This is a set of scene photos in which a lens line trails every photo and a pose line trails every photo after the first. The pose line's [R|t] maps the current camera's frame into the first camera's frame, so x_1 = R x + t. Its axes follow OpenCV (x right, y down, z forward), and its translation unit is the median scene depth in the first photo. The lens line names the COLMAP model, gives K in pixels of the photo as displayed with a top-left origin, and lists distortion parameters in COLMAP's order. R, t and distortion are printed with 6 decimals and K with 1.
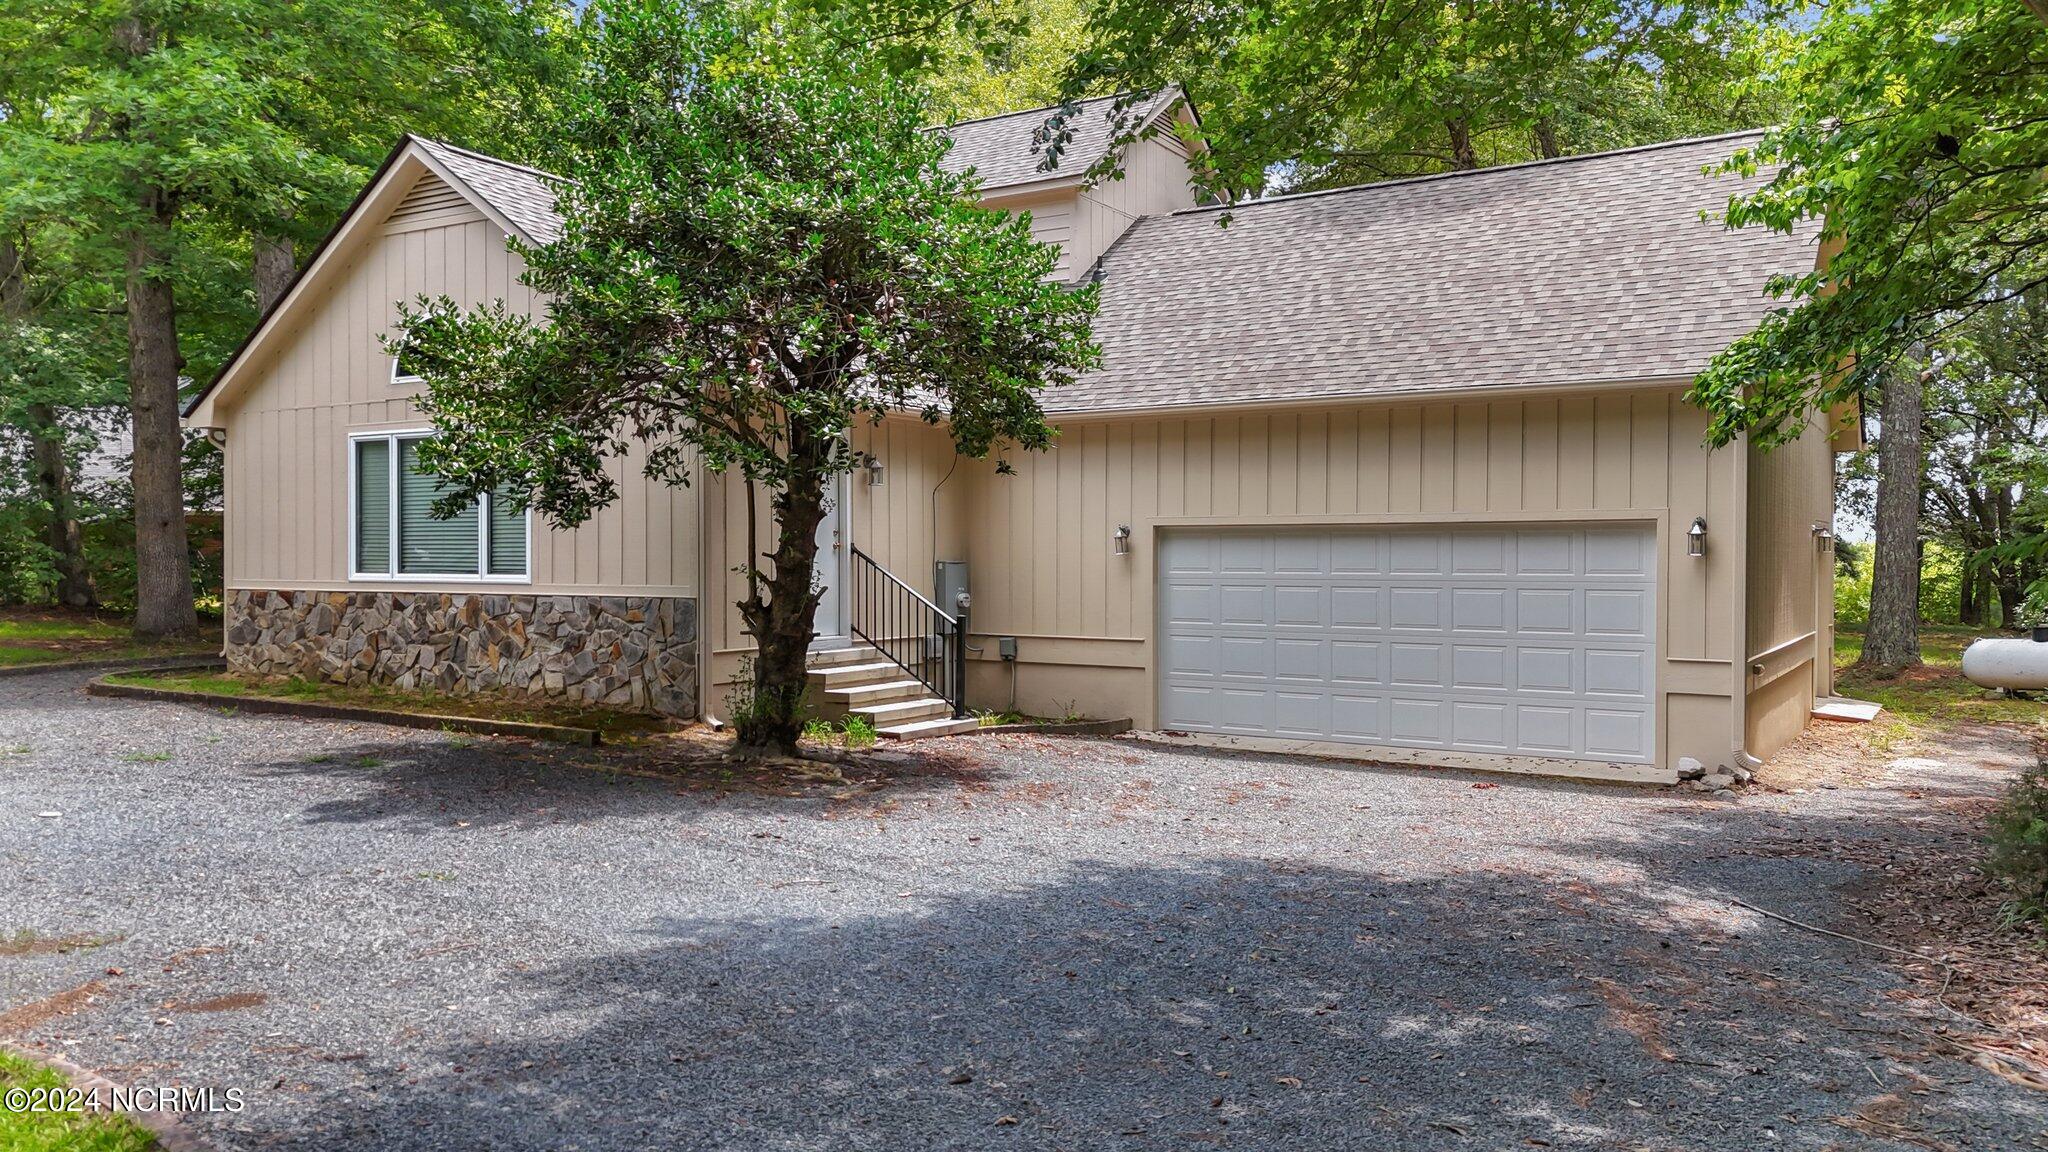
lens RADIAL K [[1504.3, 0, 1024.0], [0, 1504.3, 576.0], [0, 0, 1]] dist [0.072378, -0.001722]
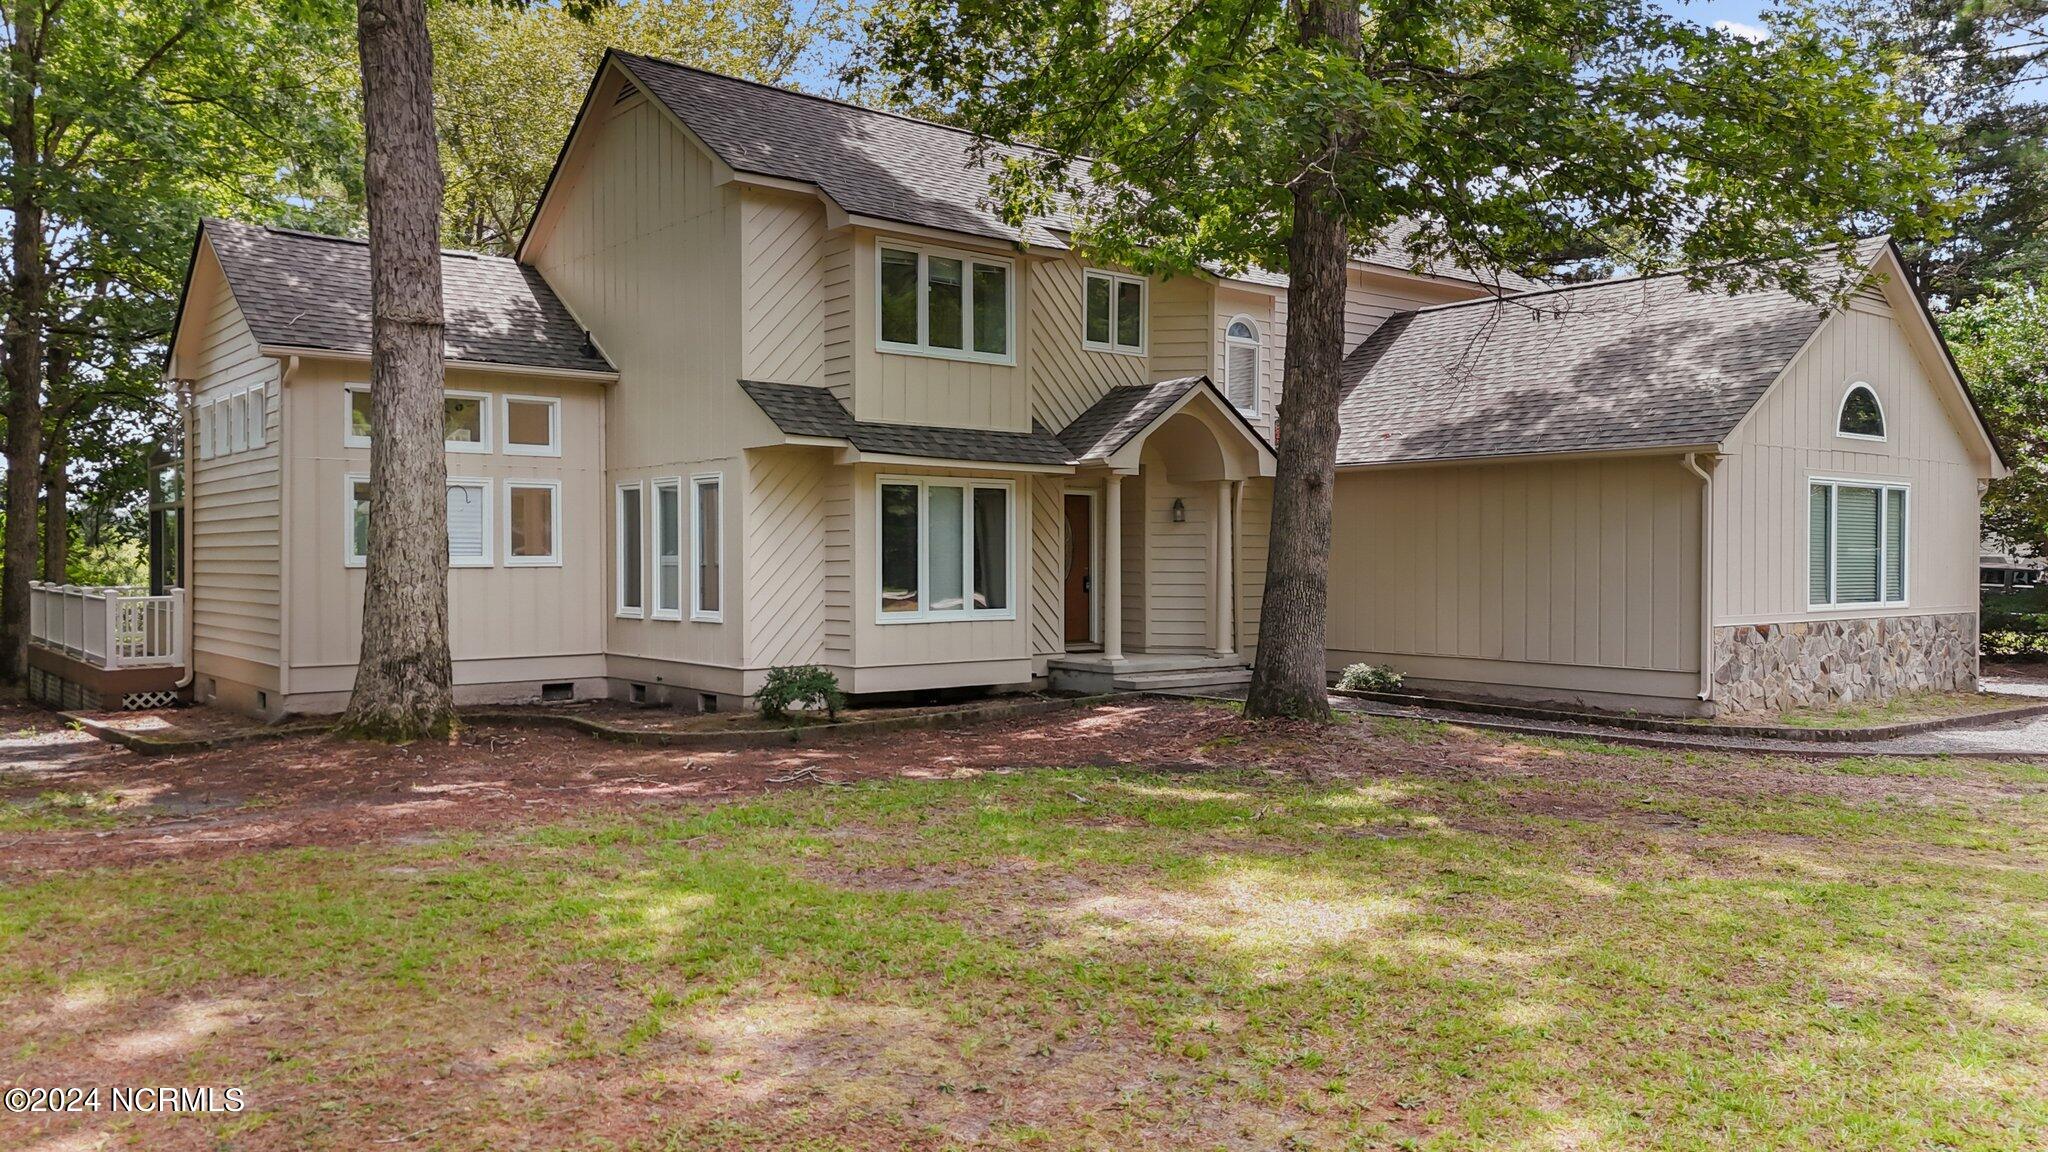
lens RADIAL K [[1504.3, 0, 1024.0], [0, 1504.3, 576.0], [0, 0, 1]] dist [0.072378, -0.001722]
pose [[0.322251, -0.012730, 0.946569, -1.689159], [0.010696, 0.999895, 0.009806, -0.039965], [-0.946594, 0.006965, 0.322353, 1.200847]]
